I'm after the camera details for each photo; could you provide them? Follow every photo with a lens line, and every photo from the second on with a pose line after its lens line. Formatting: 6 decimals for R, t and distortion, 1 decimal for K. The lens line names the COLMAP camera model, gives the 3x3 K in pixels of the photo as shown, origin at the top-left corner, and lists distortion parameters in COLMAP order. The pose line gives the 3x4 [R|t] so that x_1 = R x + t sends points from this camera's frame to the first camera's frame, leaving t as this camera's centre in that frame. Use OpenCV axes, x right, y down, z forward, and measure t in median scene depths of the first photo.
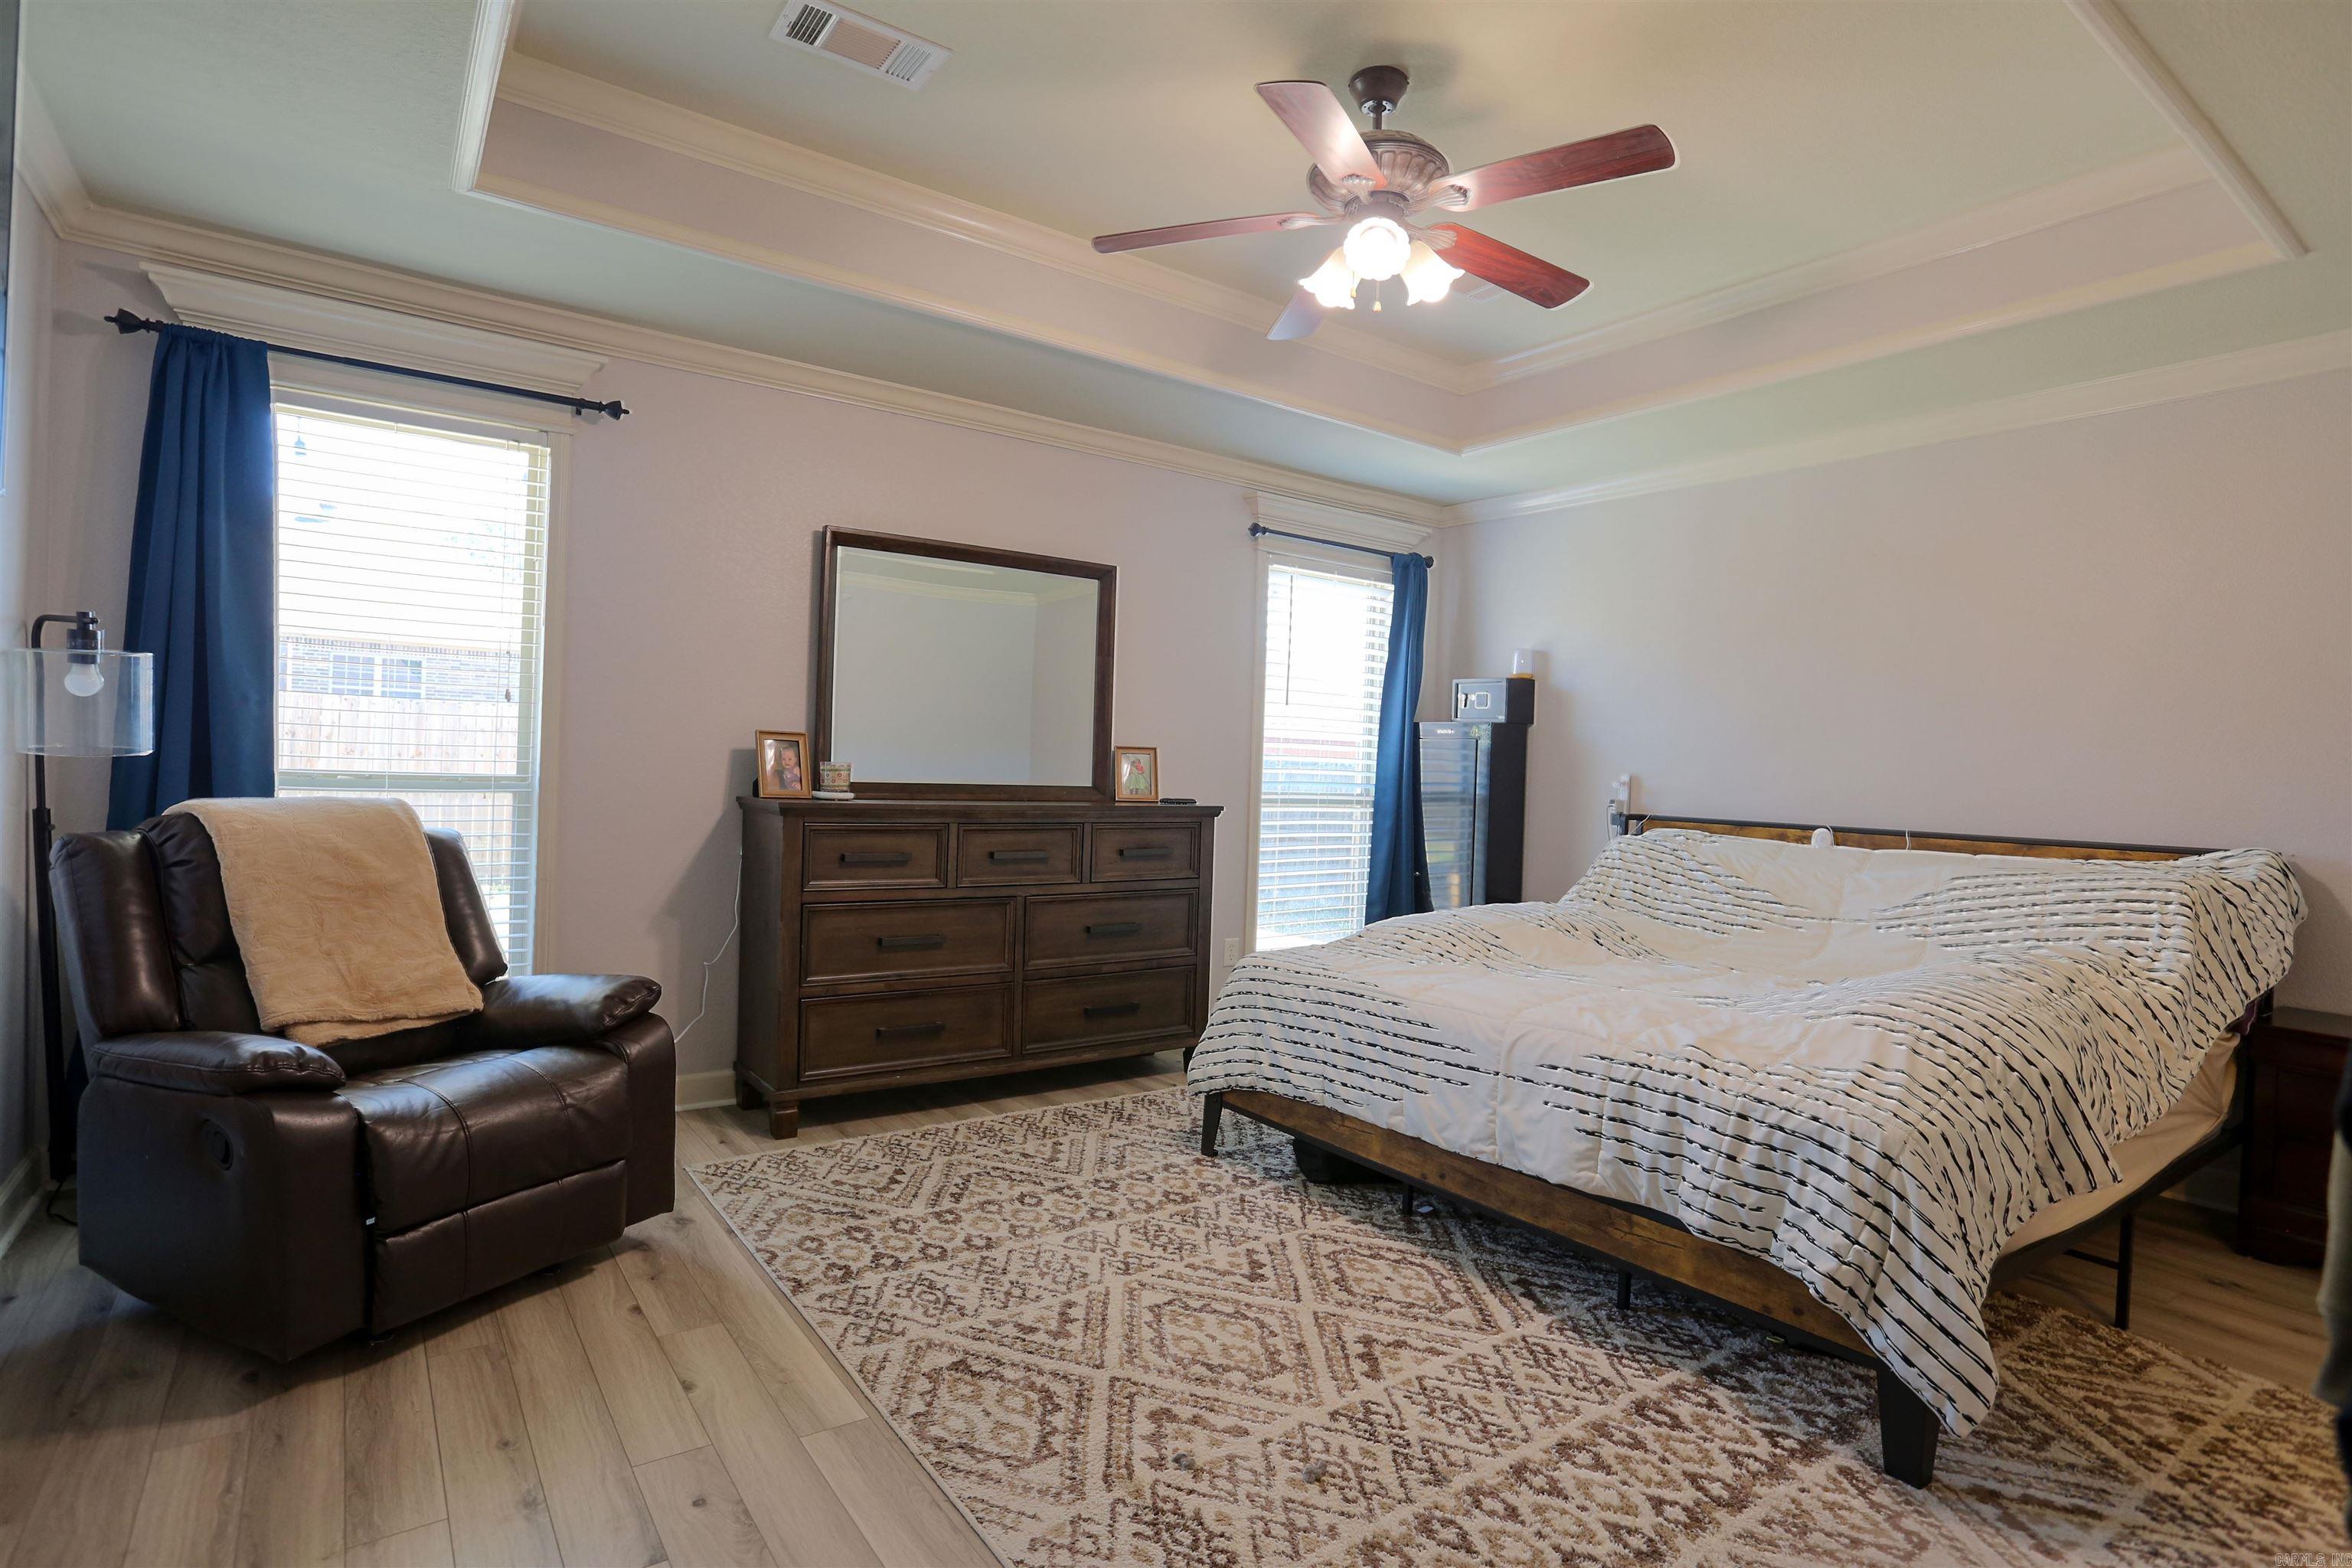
lens RADIAL K [[1166.9, 0, 1172.4], [0, 1166.9, 786.0], [0, 0, 1]] dist [-0.027041, 0.003918]
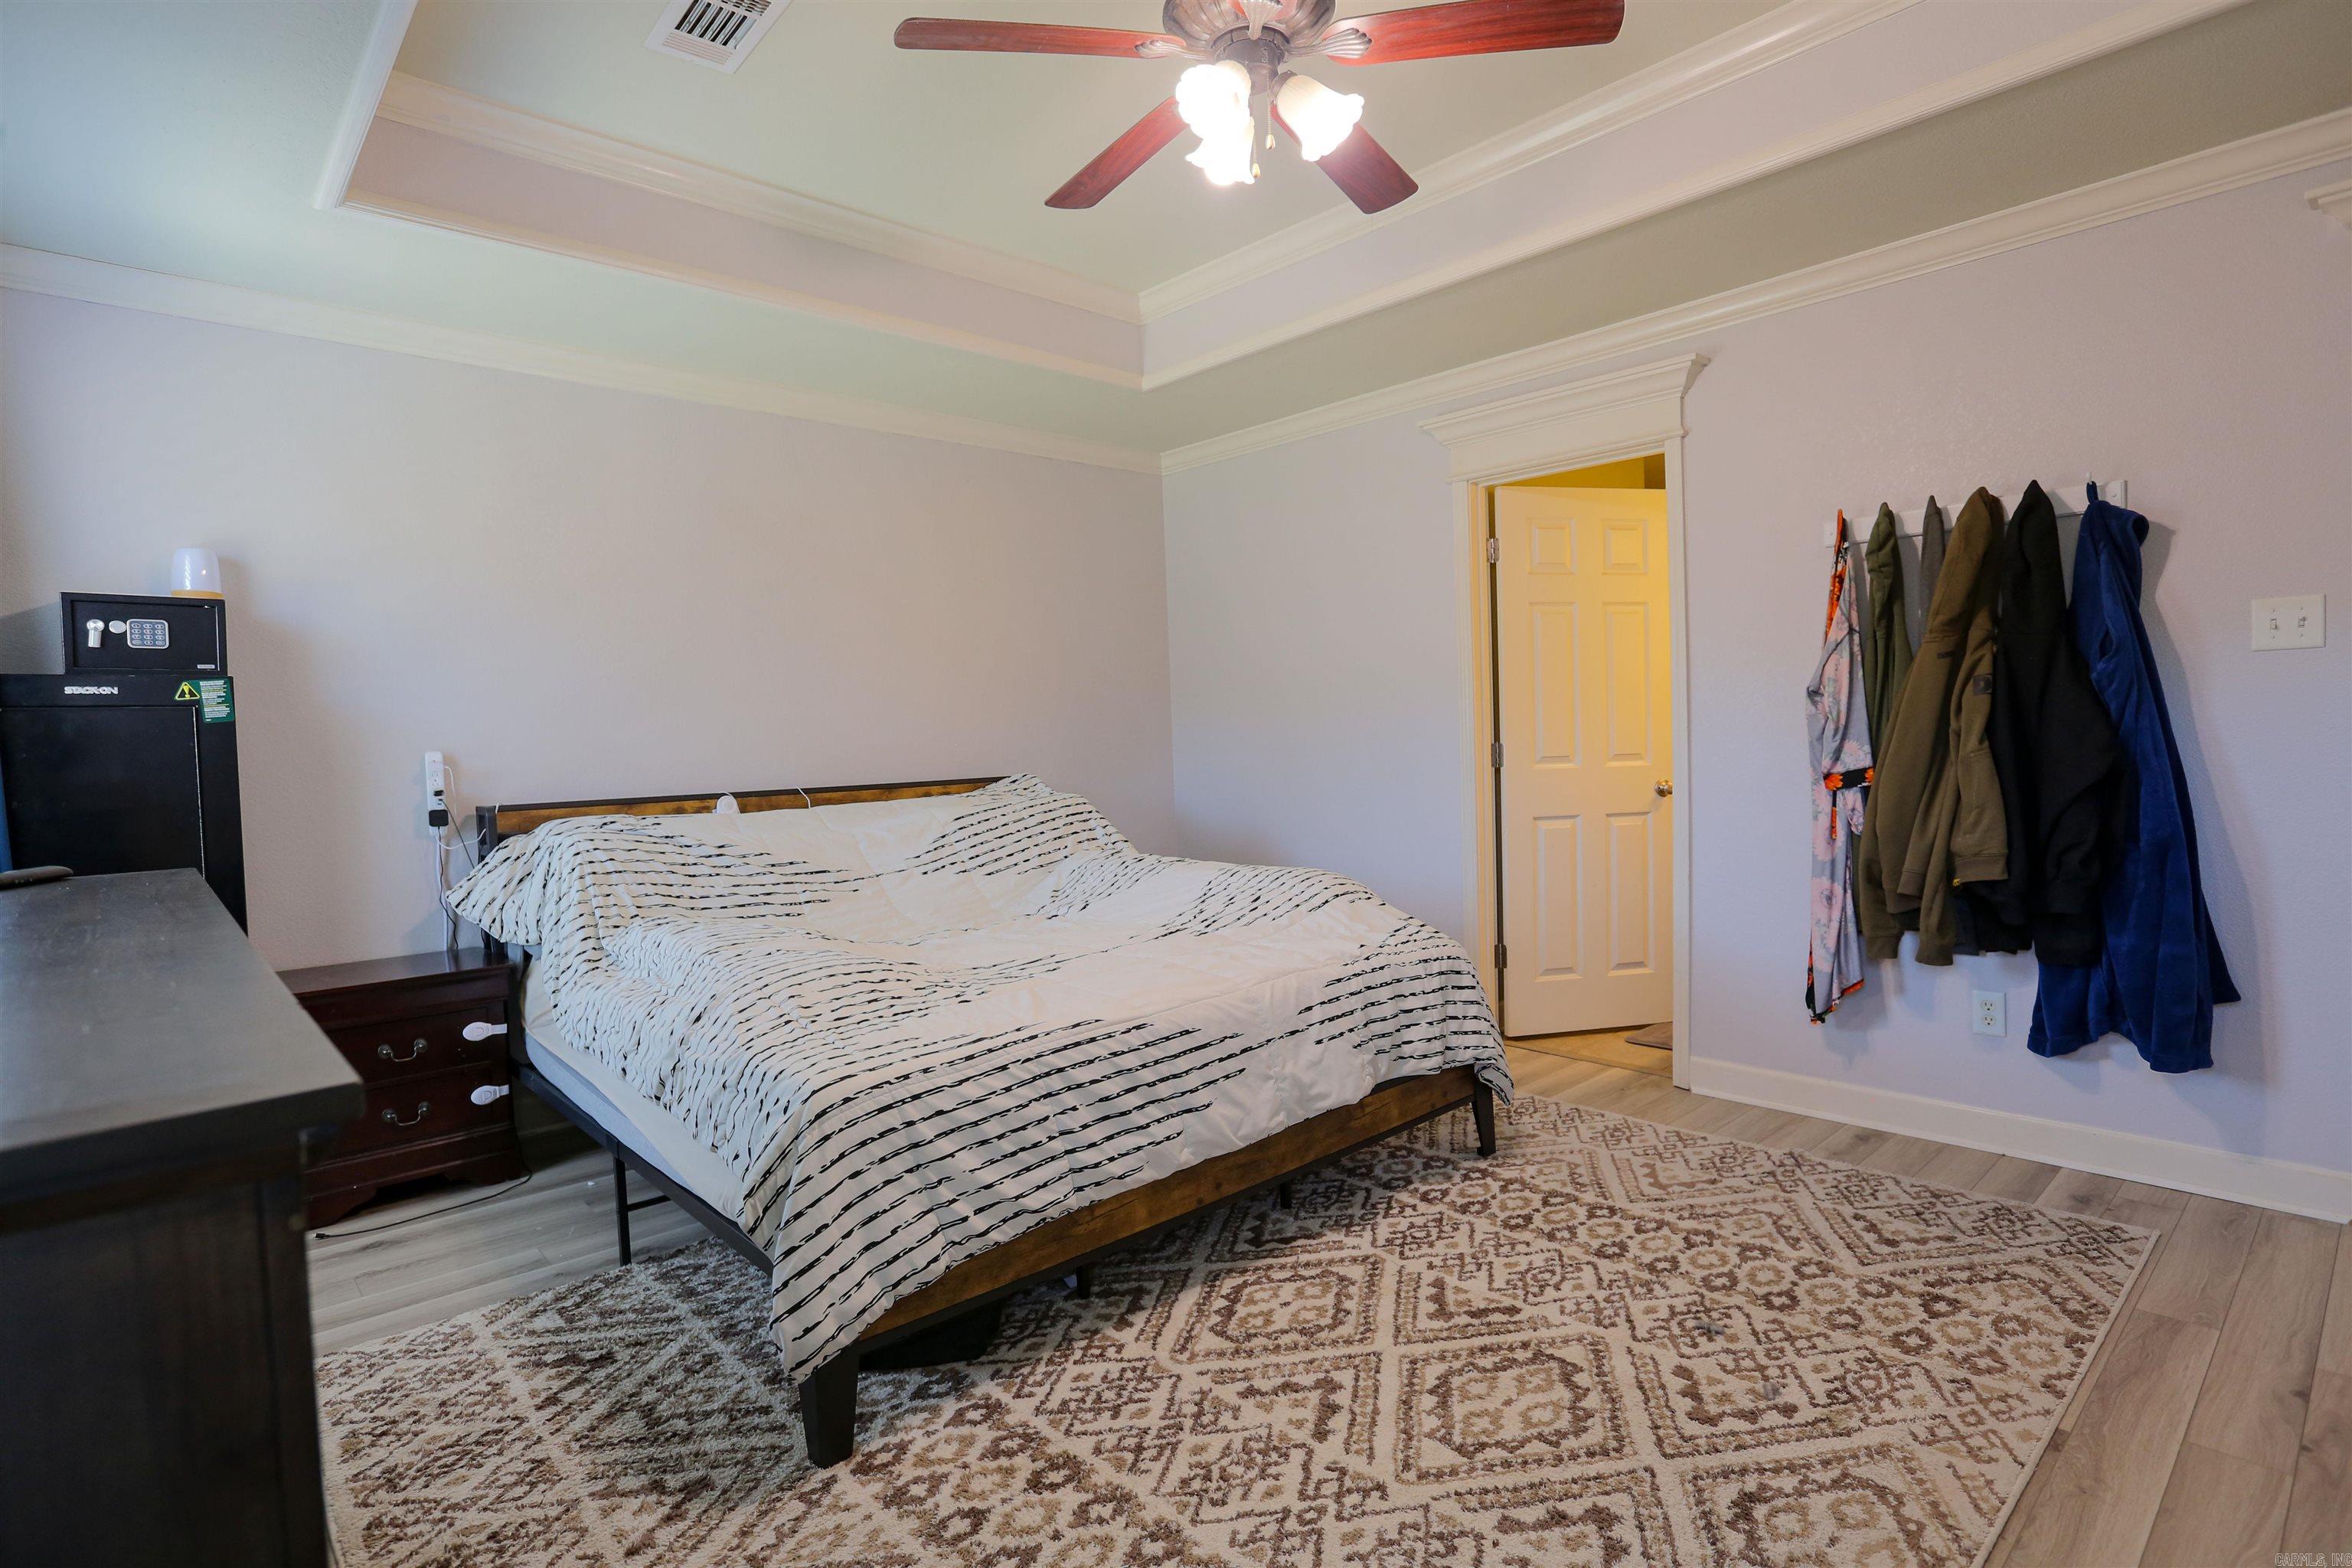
lens RADIAL K [[1166.9, 0, 1170.7], [0, 1166.9, 790.3], [0, 0, 1]] dist [-0.027041, 0.003918]
pose [[-0.110813, -0.076025, 0.990929, -0.660348], [0.044147, 0.995709, 0.081328, -0.045505], [-0.992860, 0.052759, -0.106982, 1.166256]]
